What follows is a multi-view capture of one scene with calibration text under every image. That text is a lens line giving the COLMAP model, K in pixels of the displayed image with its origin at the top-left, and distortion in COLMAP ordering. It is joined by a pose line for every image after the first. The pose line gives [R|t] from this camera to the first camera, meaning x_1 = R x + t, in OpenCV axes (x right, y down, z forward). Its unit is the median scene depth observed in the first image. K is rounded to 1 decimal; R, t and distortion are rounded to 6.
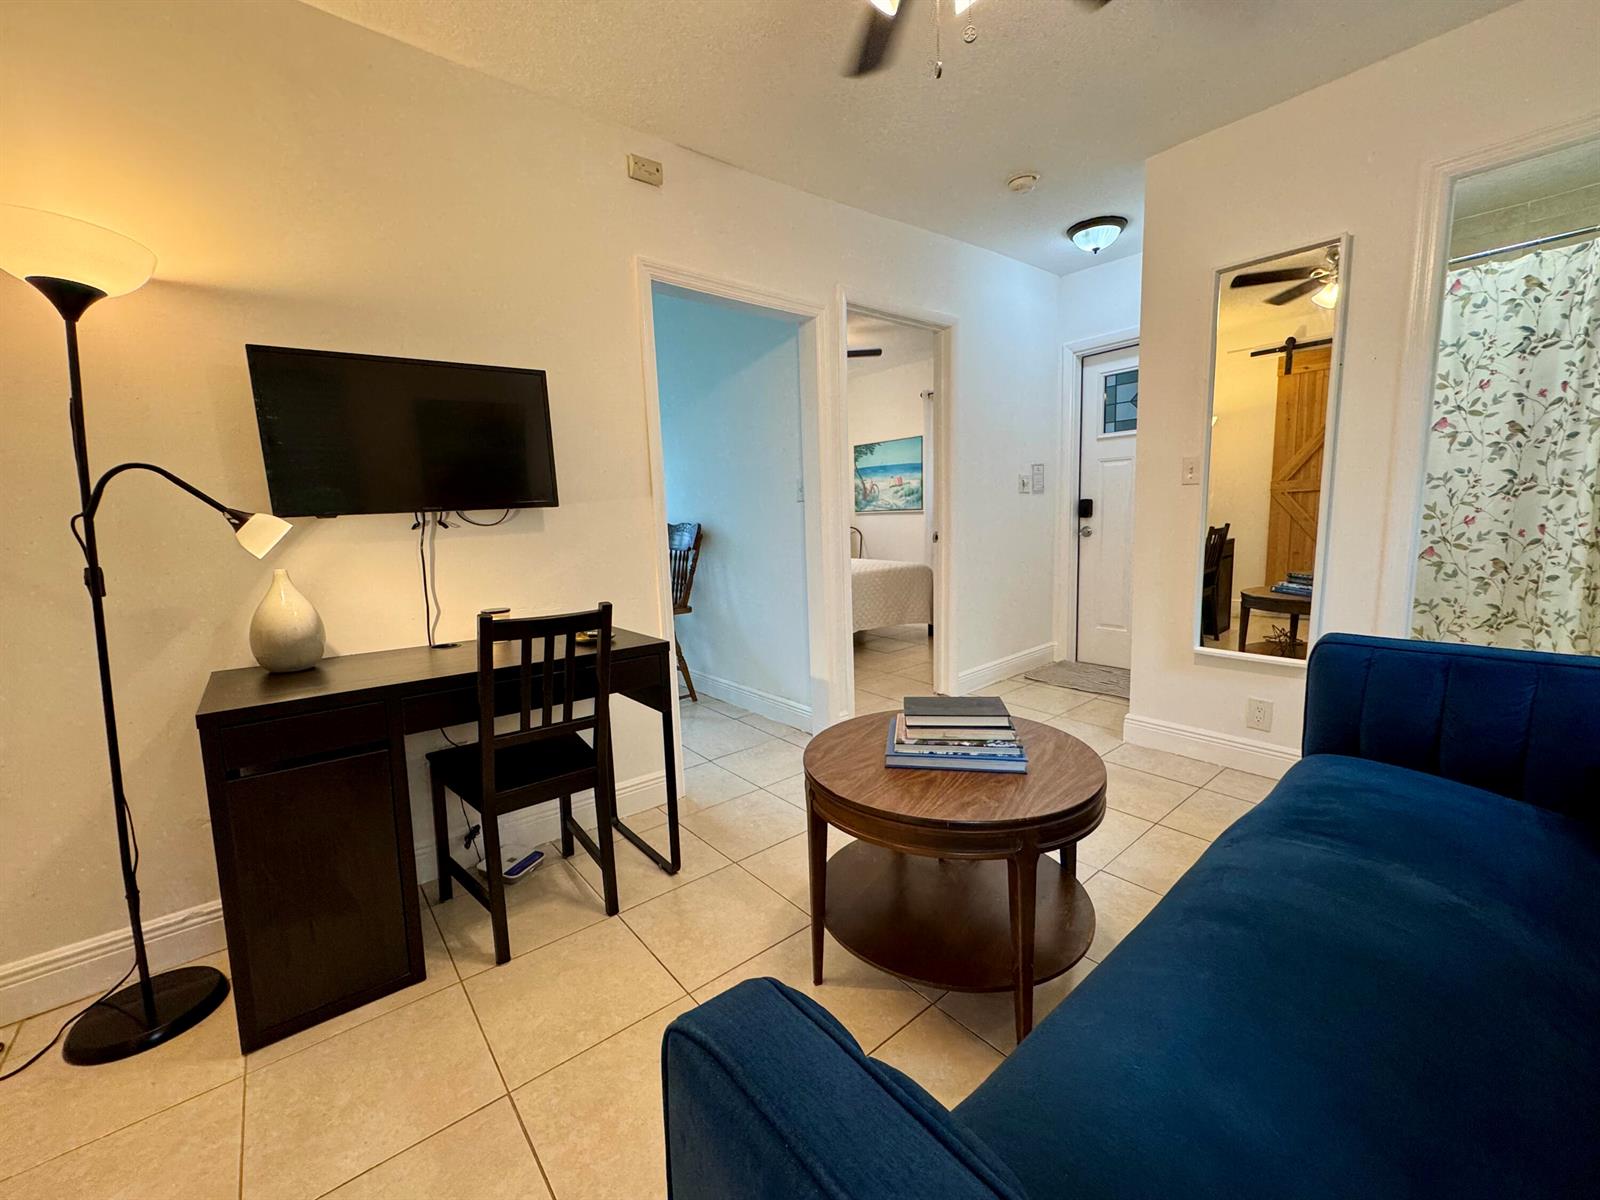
lens RADIAL K [[641.9, 0, 799.2], [0, 641.9, 593.9], [0, 0, 1]] dist [-0.001753, 0.000184]
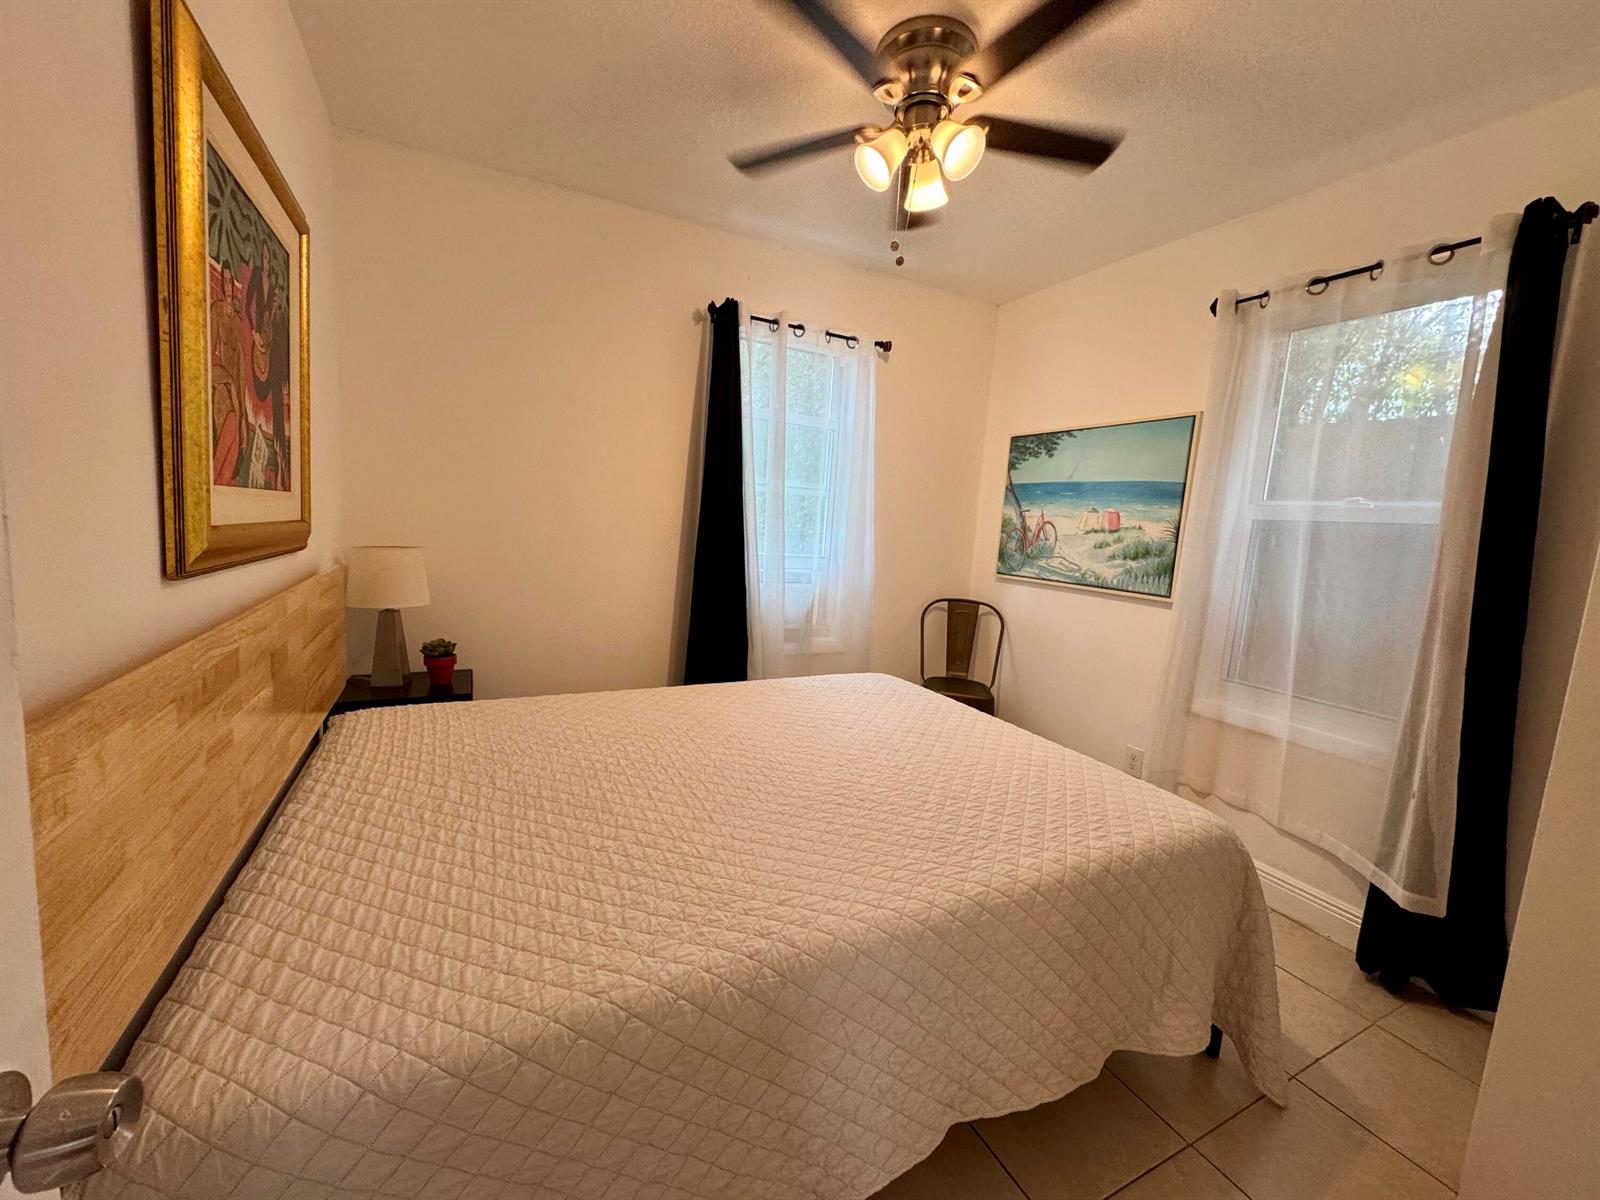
lens RADIAL K [[641.9, 0, 804.1], [0, 641.9, 595.6], [0, 0, 1]] dist [-0.001753, 0.000184]
pose [[0.975167, 0.125062, -0.182783, 0.038319], [-0.128355, 0.991709, -0.006248, -0.093452], [0.180486, 0.029554, 0.983133, 0.522279]]
